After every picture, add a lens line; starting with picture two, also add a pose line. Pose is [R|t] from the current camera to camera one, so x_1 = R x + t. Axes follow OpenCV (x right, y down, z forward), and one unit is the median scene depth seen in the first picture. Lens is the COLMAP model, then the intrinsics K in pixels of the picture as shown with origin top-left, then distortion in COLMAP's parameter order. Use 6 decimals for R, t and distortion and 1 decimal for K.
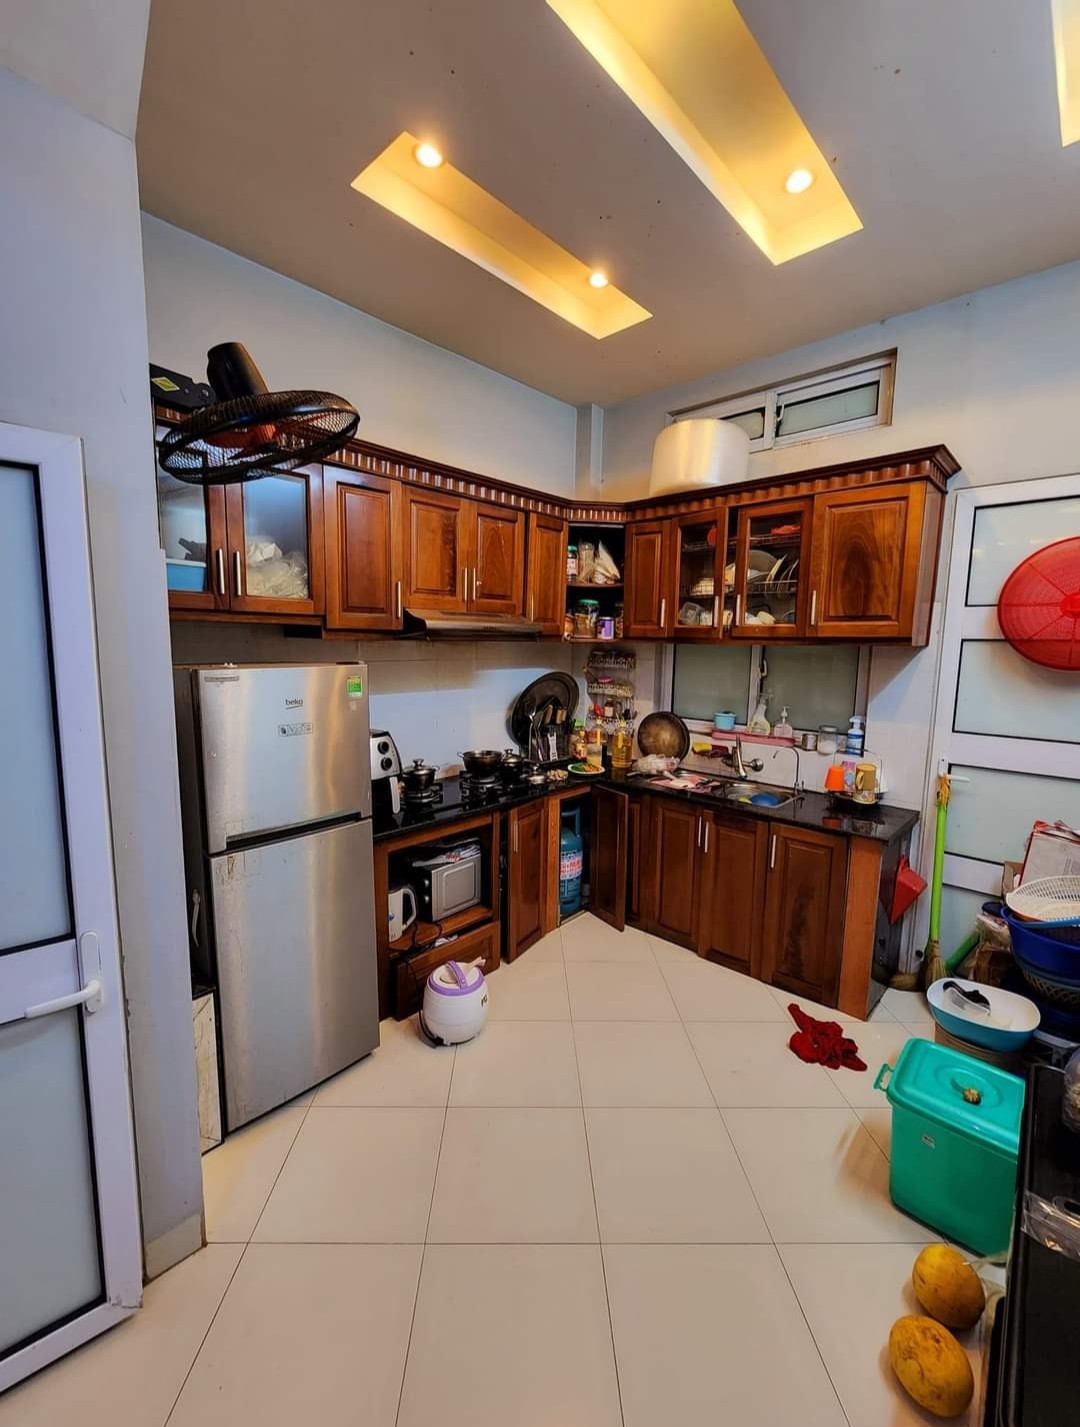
lens RADIAL K [[593.8, 0, 542.1], [0, 593.8, 712.6], [0, 0, 1]] dist [0.007101, -0.000717]
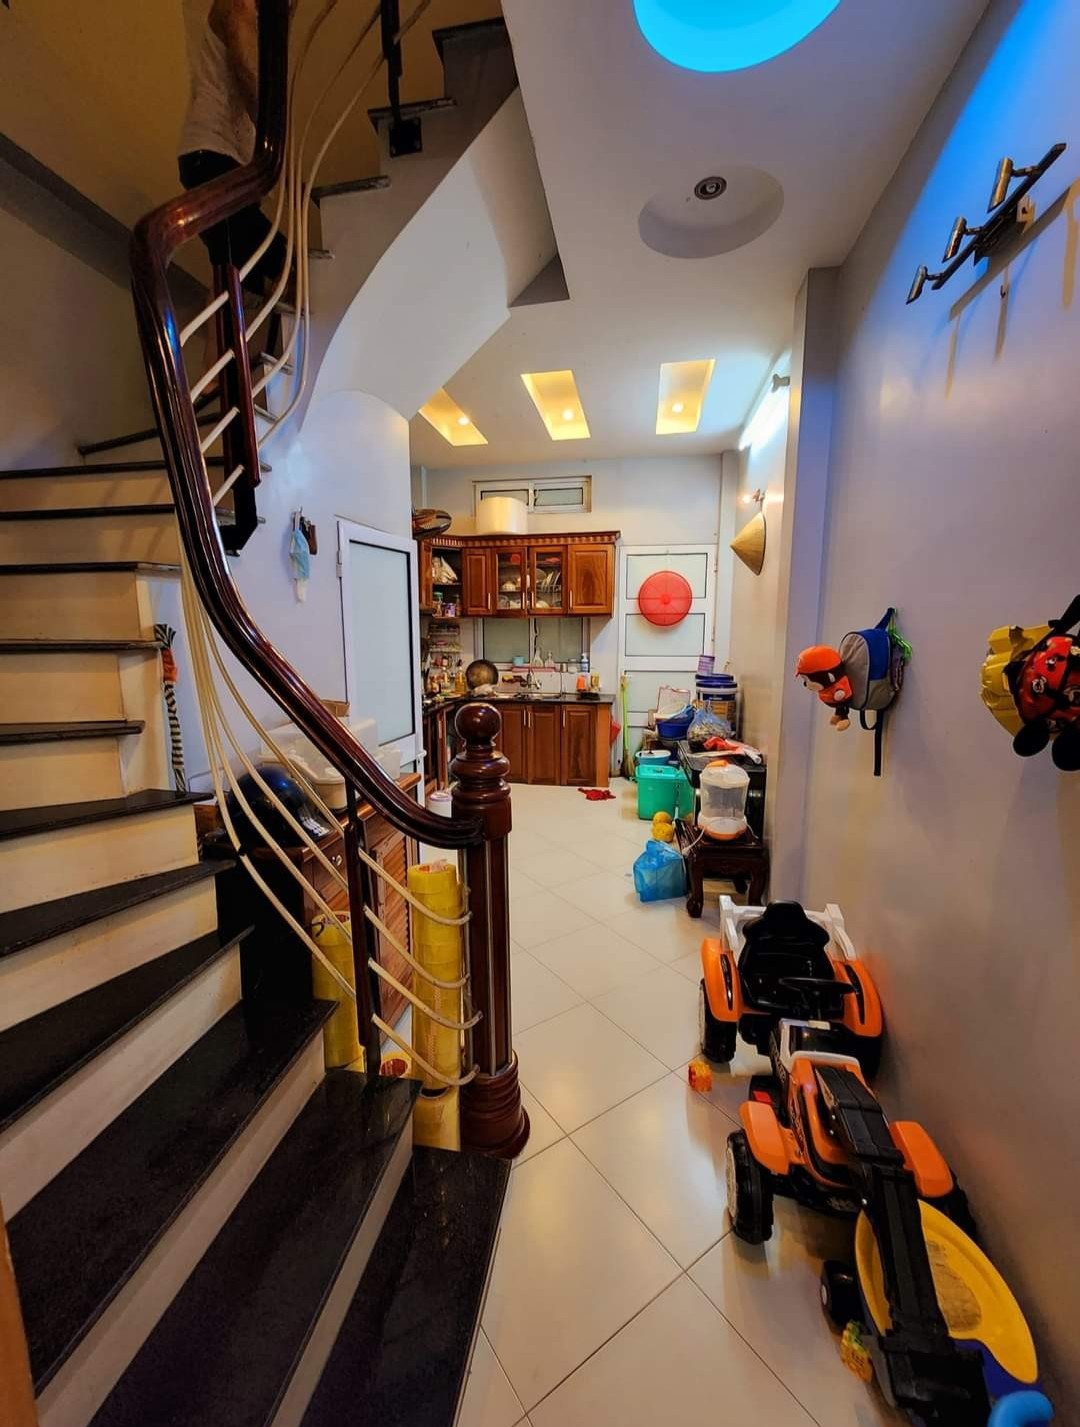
lens RADIAL K [[593.8, 0, 536.3], [0, 593.8, 714.1], [0, 0, 1]] dist [0.007101, -0.000717]
pose [[0.830944, -0.104514, 0.546451, -0.703127], [0.084292, 0.994508, 0.062032, 0.071058], [-0.549933, -0.005484, 0.835190, -0.572304]]
